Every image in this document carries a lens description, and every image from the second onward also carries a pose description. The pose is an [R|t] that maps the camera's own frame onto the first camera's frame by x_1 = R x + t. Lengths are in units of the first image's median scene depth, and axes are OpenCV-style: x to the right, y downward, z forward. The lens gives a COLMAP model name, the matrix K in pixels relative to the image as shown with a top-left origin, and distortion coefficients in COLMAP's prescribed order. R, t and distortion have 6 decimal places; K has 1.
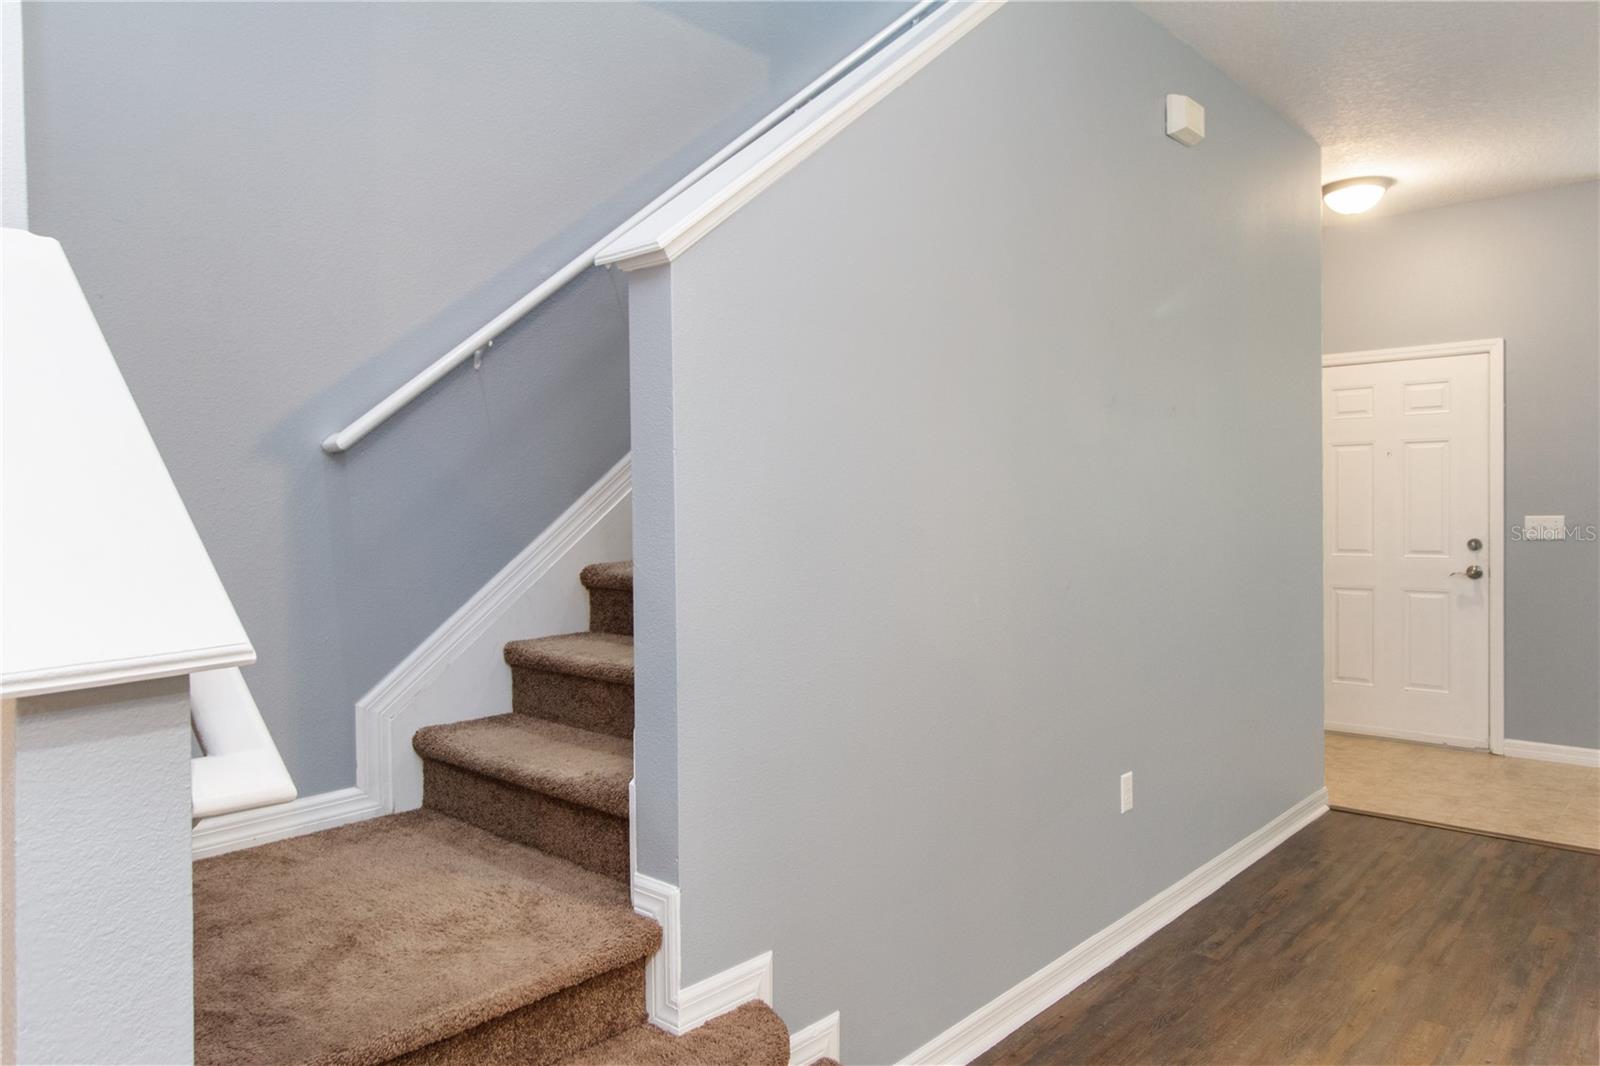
lens RADIAL K [[1064.6, 0, 791.6], [0, 1064.6, 519.9], [0, 0, 1]] dist [0.005720, 0.000949]
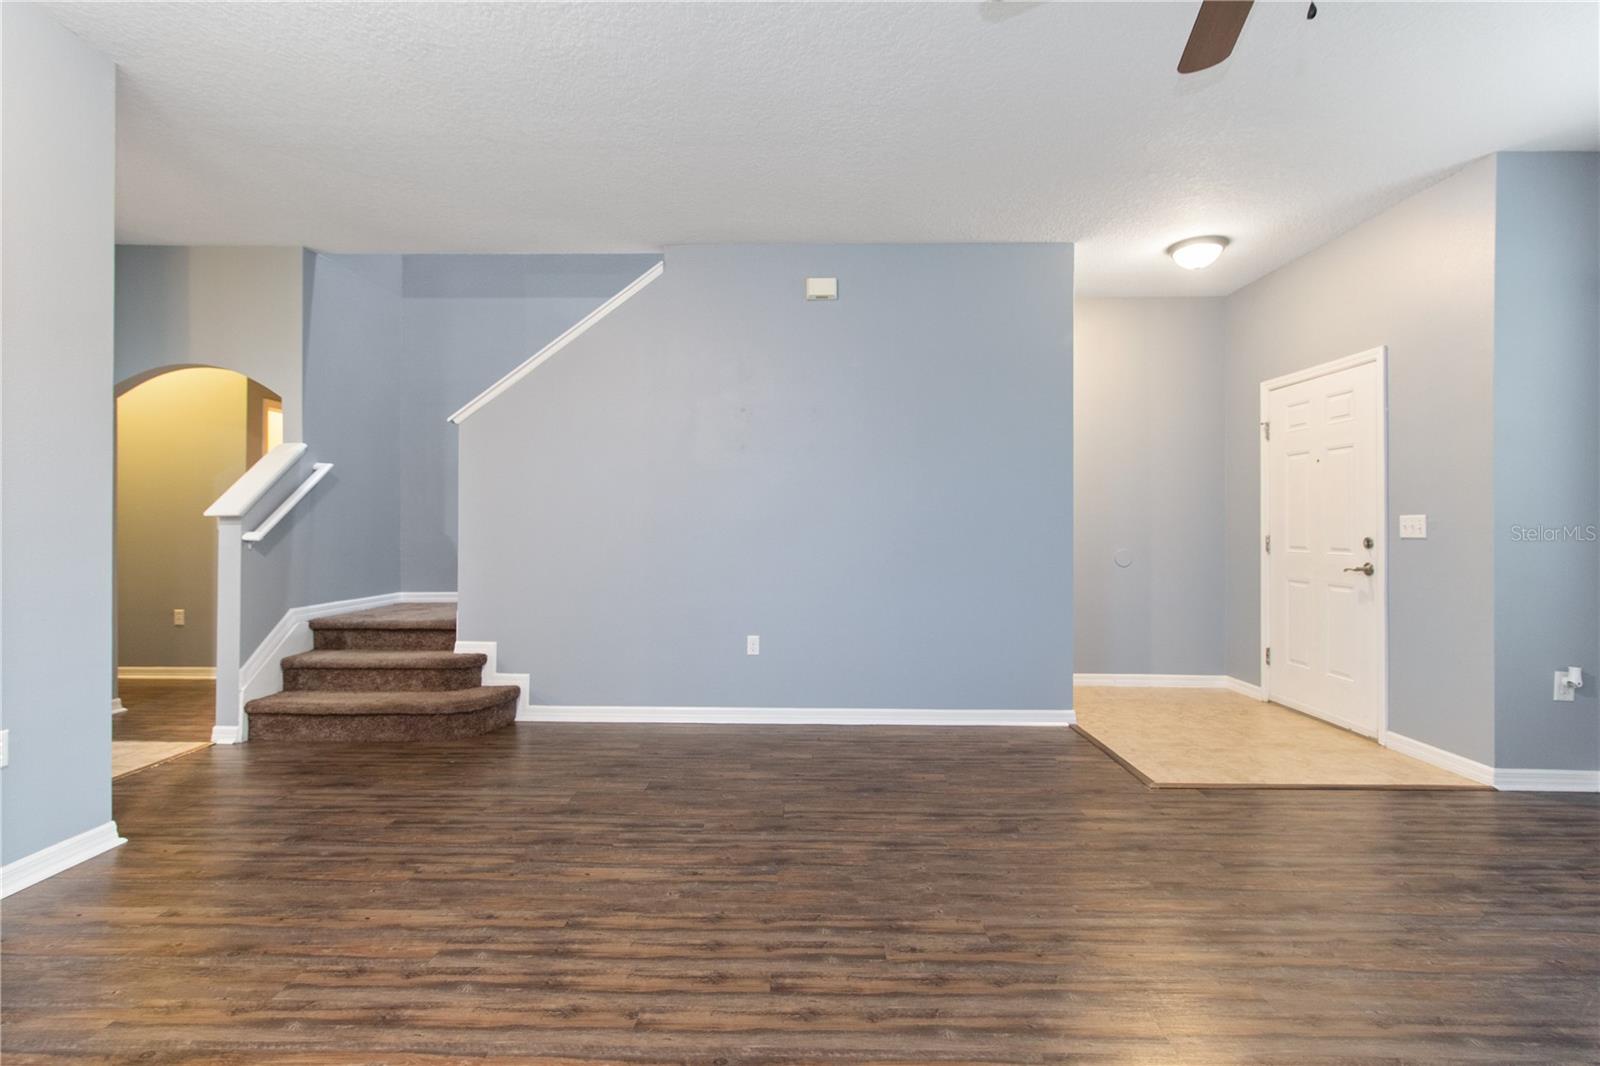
lens RADIAL K [[748.9, 0, 793.4], [0, 748.9, 520.1], [0, 0, 1]] dist [0.003110, -0.000189]
pose [[0.653529, 0.011859, -0.756809, 0.844079], [-0.022569, 0.999738, -0.003824, 0.016483], [0.756565, 0.019580, 0.653625, 0.085877]]
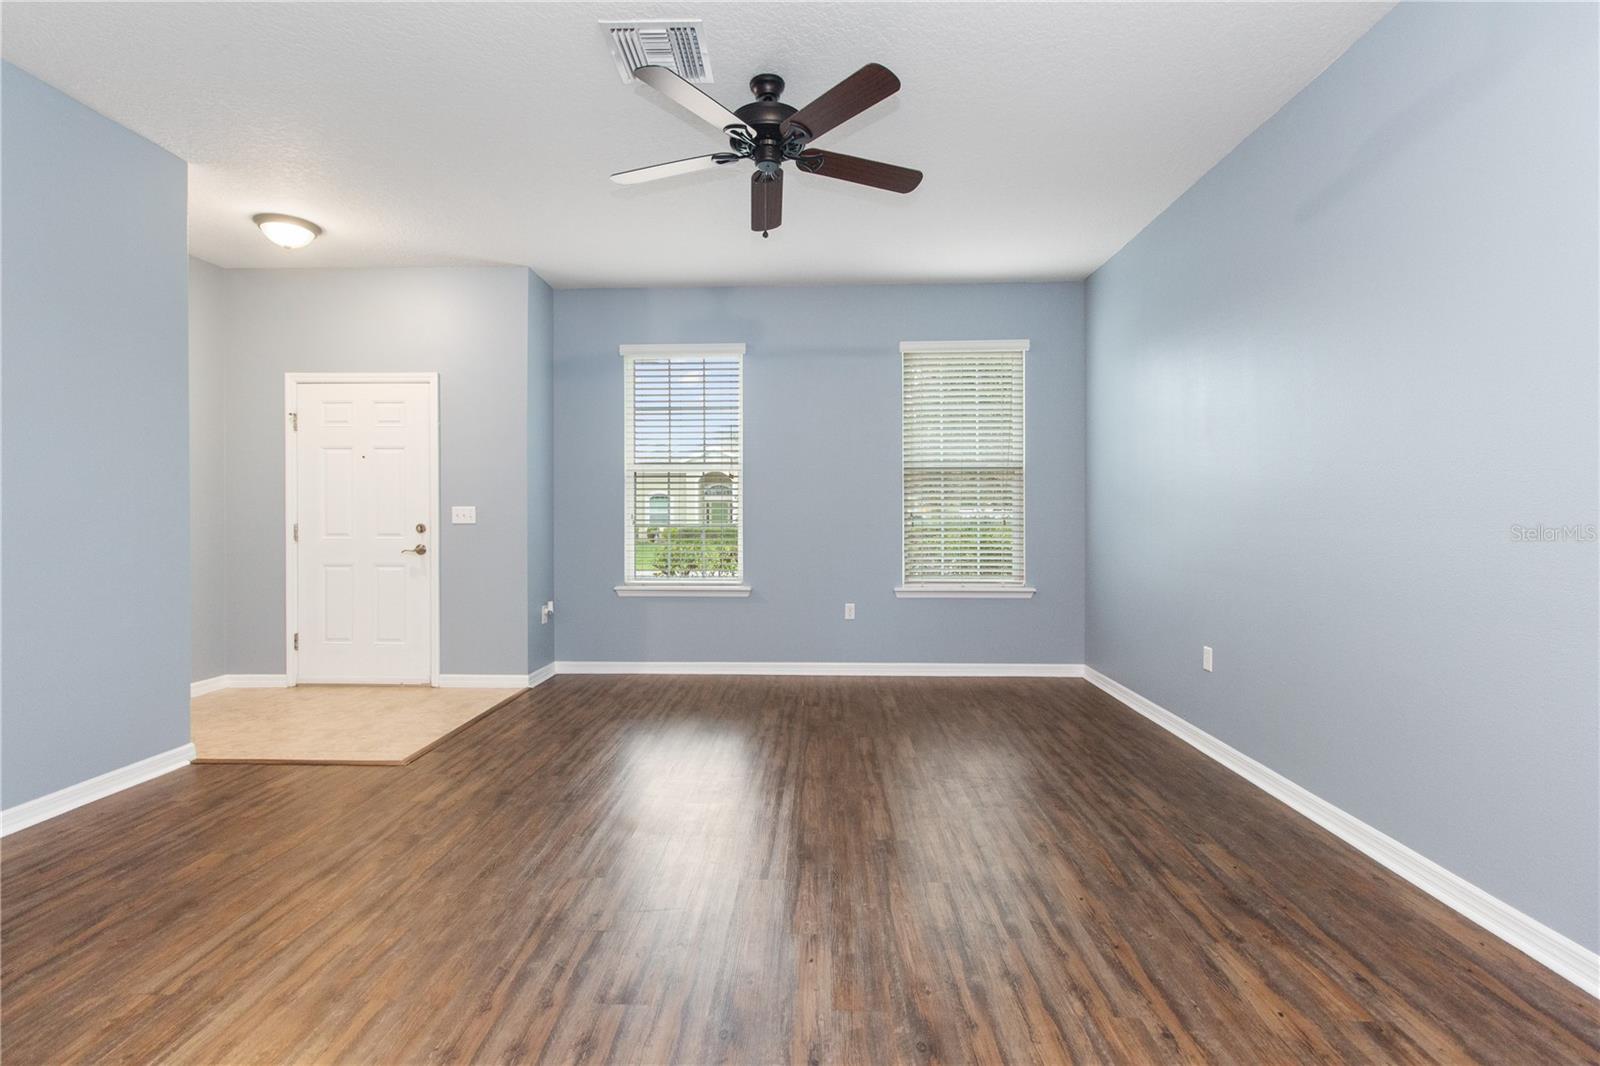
lens RADIAL K [[748.9, 0, 794.2], [0, 748.9, 526.1], [0, 0, 1]] dist [0.003110, -0.000189]
pose [[0.767685, 0.005553, 0.640803, 0.410137], [-0.003912, 0.999984, -0.003978, 0.022487], [-0.640815, 0.000547, 0.767695, 0.003542]]
